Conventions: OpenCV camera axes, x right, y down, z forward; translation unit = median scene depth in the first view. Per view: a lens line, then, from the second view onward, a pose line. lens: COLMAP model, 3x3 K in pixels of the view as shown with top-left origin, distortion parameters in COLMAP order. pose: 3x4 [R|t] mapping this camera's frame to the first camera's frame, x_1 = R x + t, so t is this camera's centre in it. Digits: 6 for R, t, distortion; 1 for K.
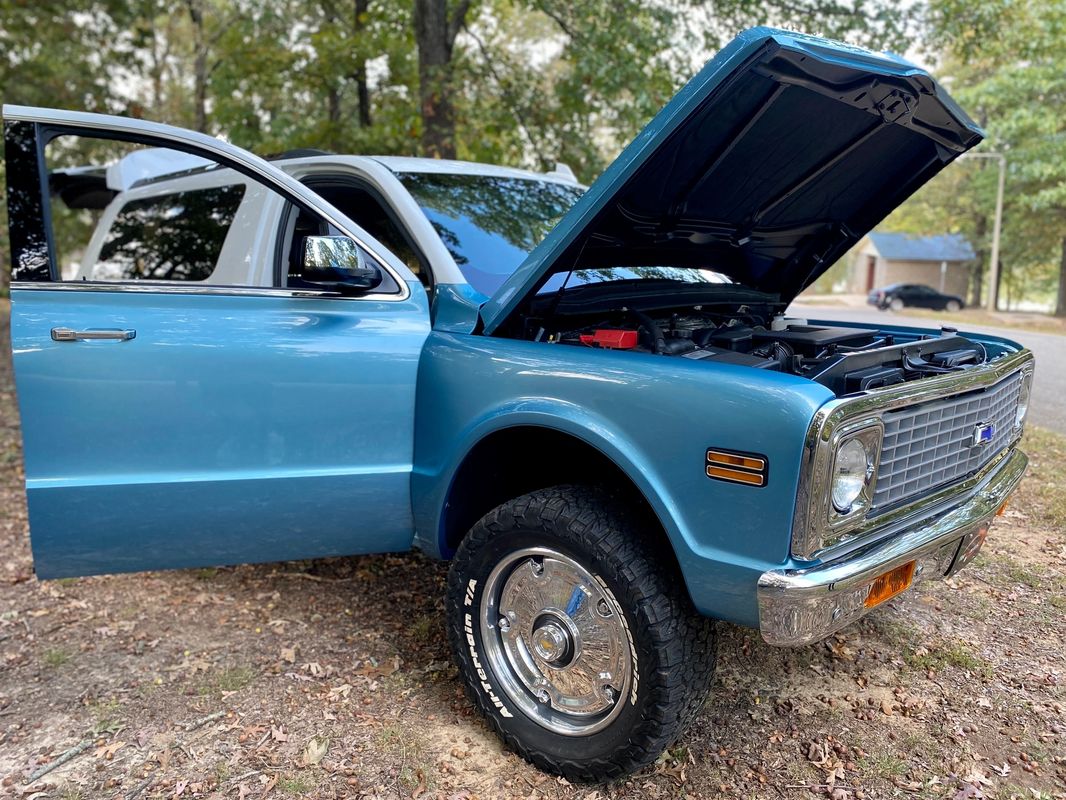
lens RADIAL K [[948.2, 0, 533.0], [0, 948.2, 400.0], [0, 0, 1]] dist [0.008433, -0.016255]
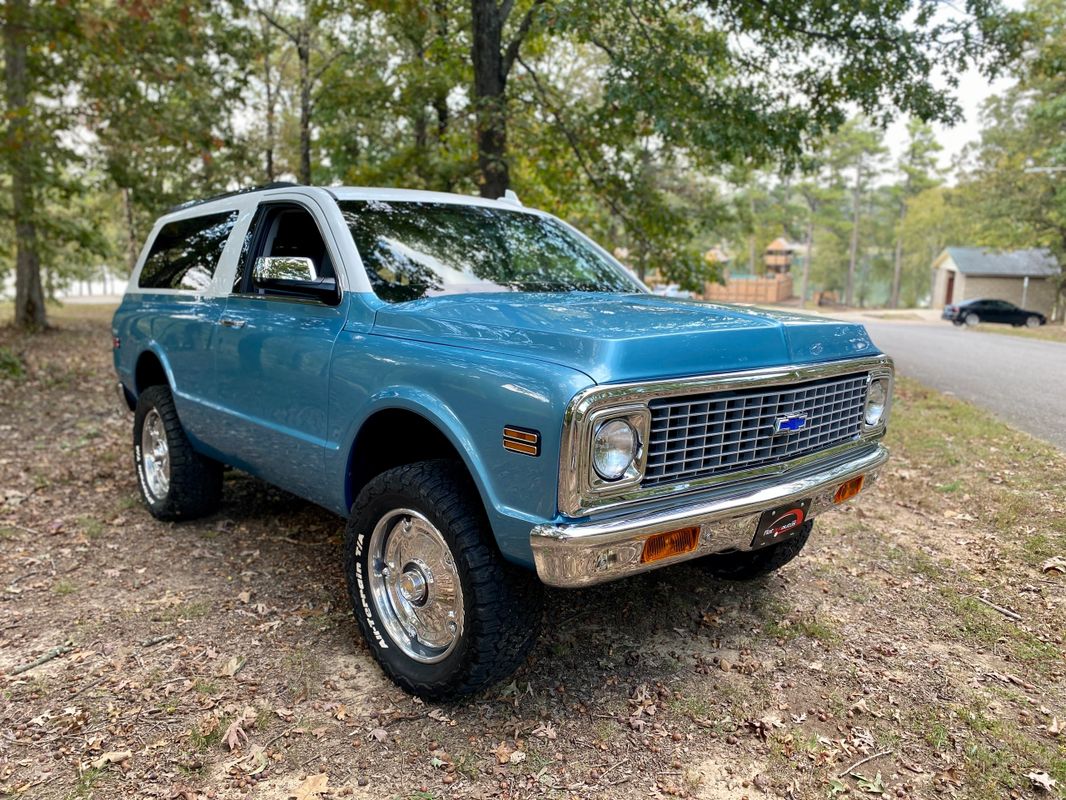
lens RADIAL K [[933.6, 0, 533.0], [0, 933.6, 400.0], [0, 0, 1]] dist [0.004199, -0.002832]
pose [[0.990222, 0.021116, -0.137895, 0.272441], [-0.022797, 0.999684, -0.010625, 0.020592], [0.137627, 0.013665, 0.990390, -0.141066]]
